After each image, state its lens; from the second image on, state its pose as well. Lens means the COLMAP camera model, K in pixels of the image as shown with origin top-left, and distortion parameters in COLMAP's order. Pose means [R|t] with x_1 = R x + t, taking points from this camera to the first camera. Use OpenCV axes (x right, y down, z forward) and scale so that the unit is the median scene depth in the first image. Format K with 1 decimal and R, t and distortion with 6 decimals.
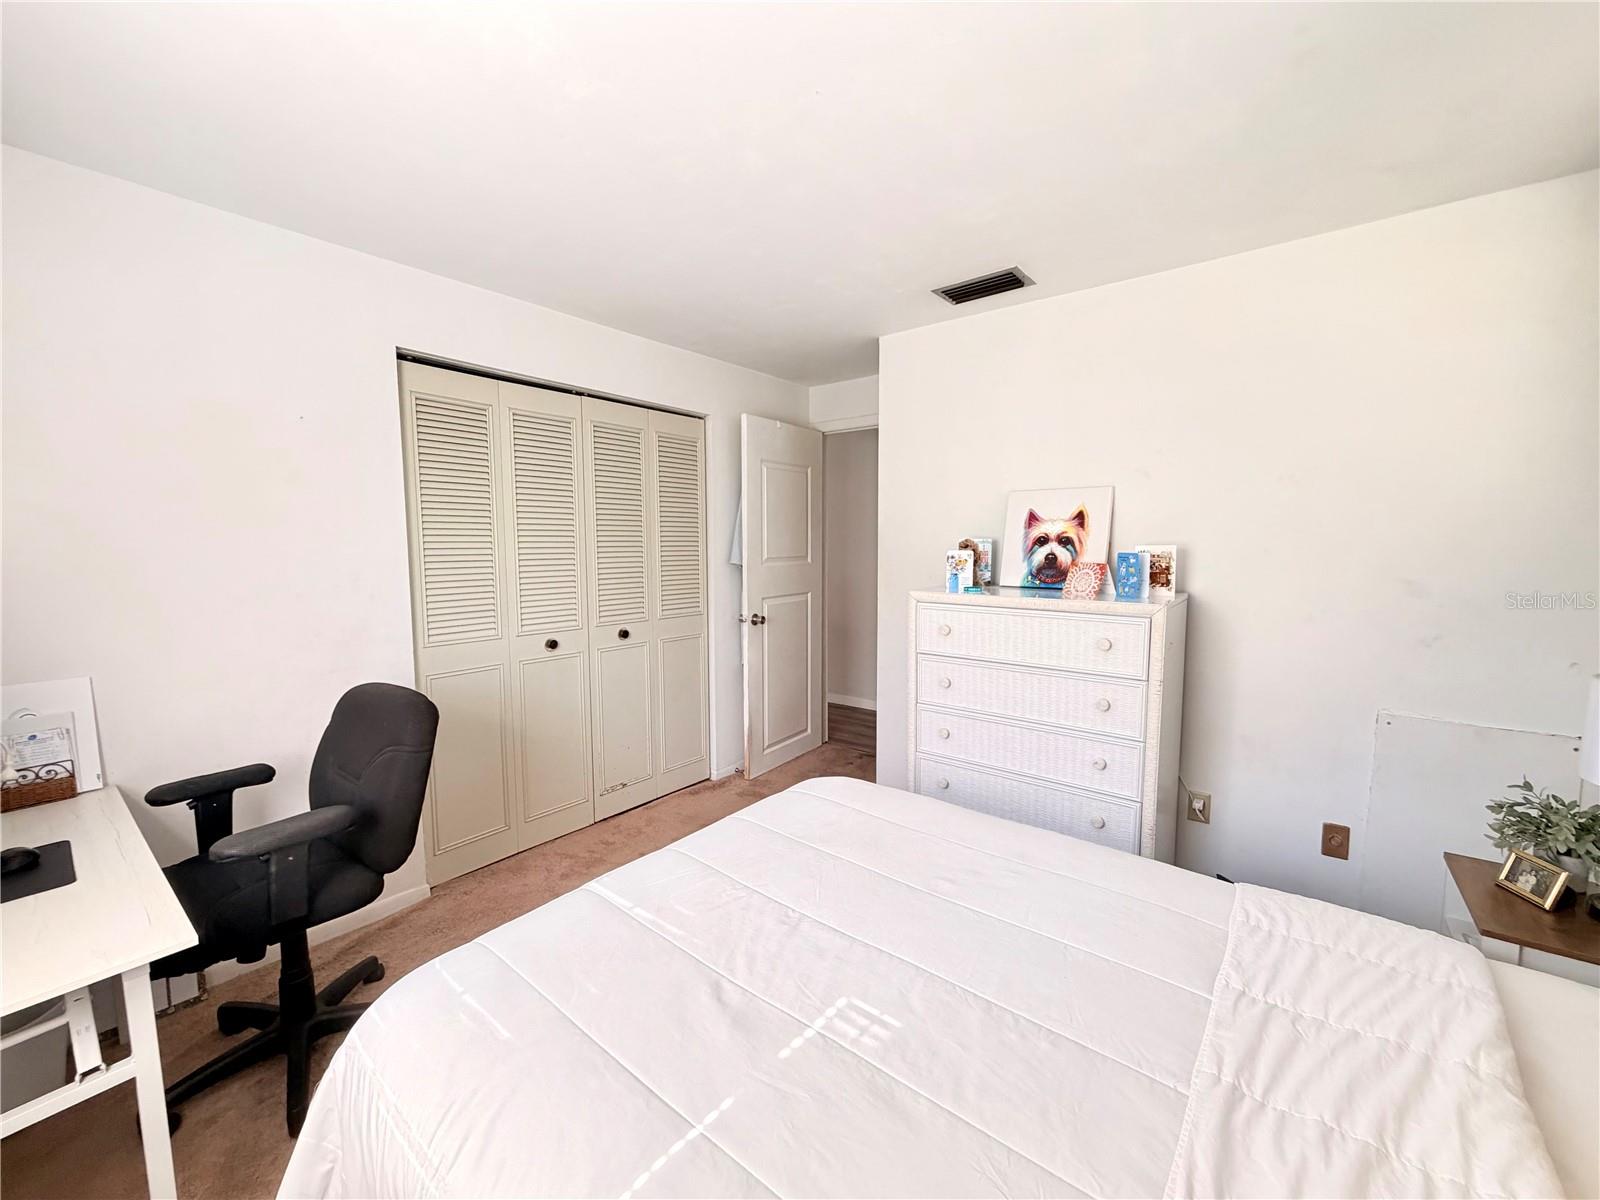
lens RADIAL K [[642.1, 0, 797.8], [0, 642.1, 601.1], [0, 0, 1]] dist [0.001621, -0.000142]
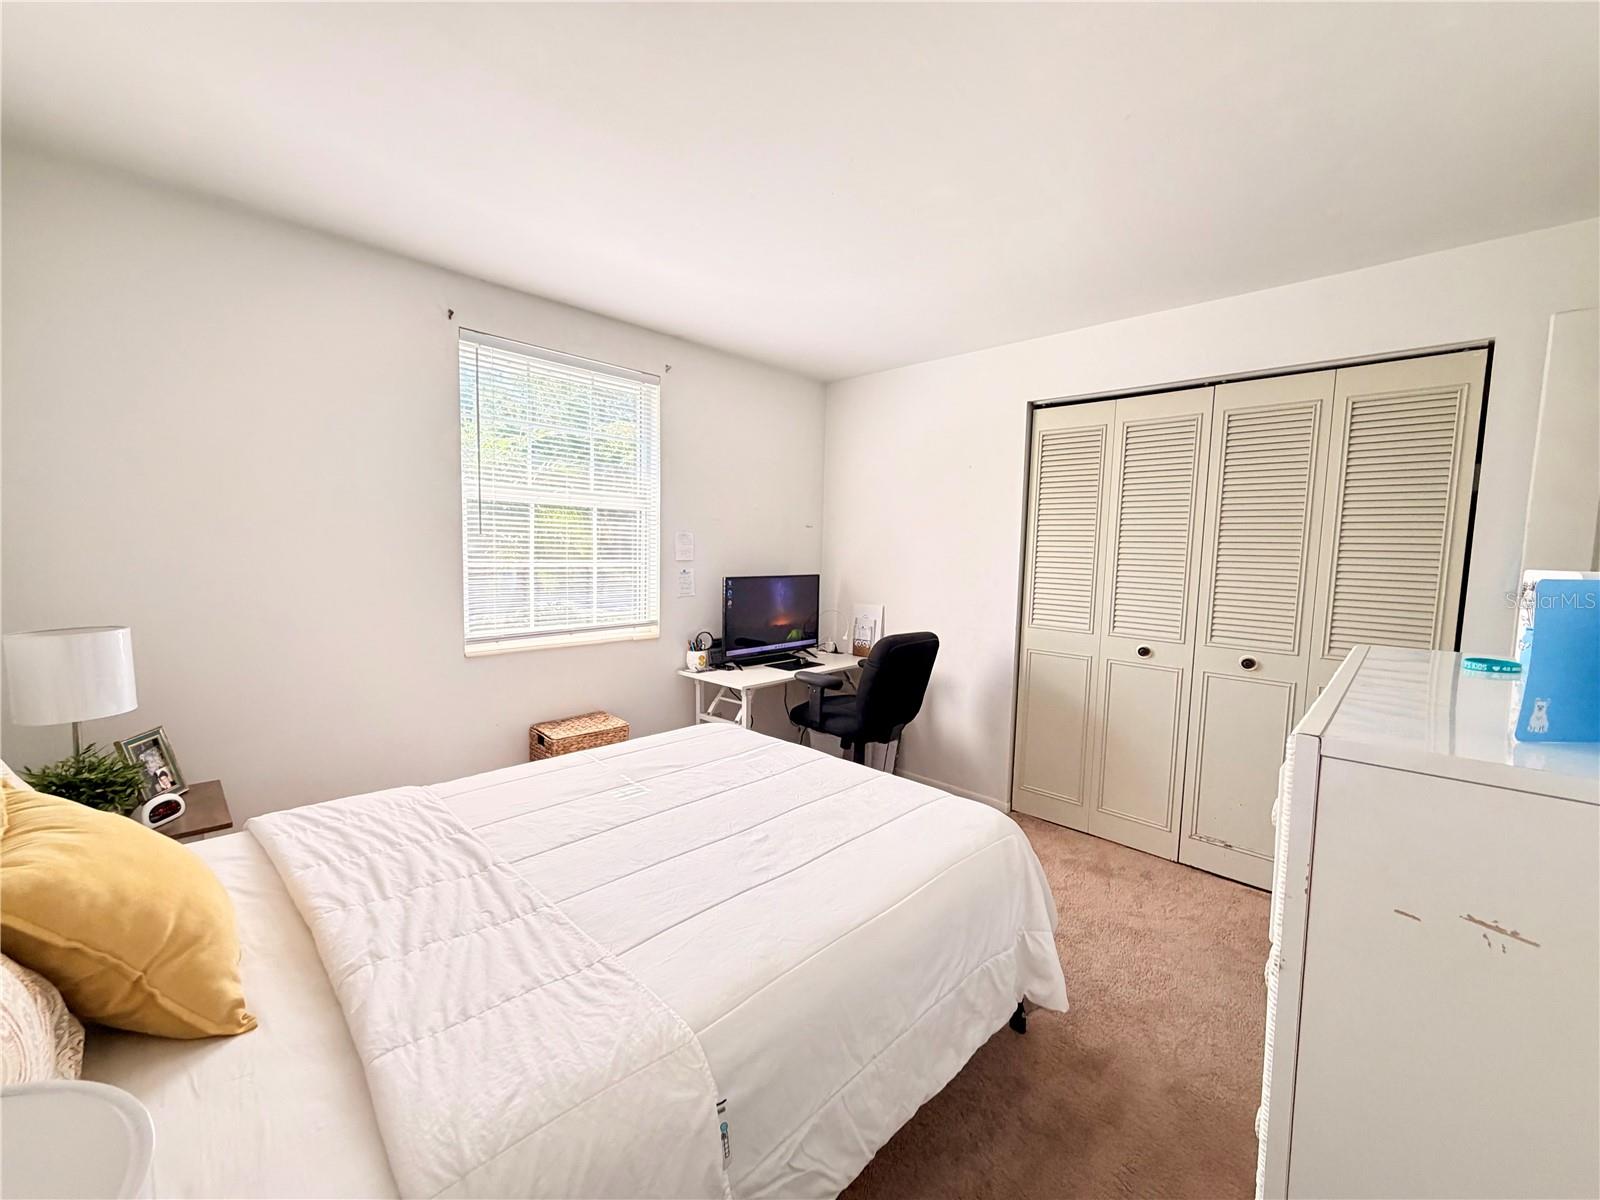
lens RADIAL K [[642.1, 0, 797.3], [0, 642.1, 600.8], [0, 0, 1]] dist [0.001621, -0.000142]
pose [[-0.097131, 0.084806, -0.991652, 1.866707], [-0.115675, 0.988649, 0.095879, -0.125407], [0.988527, 0.124023, -0.086218, 1.593986]]
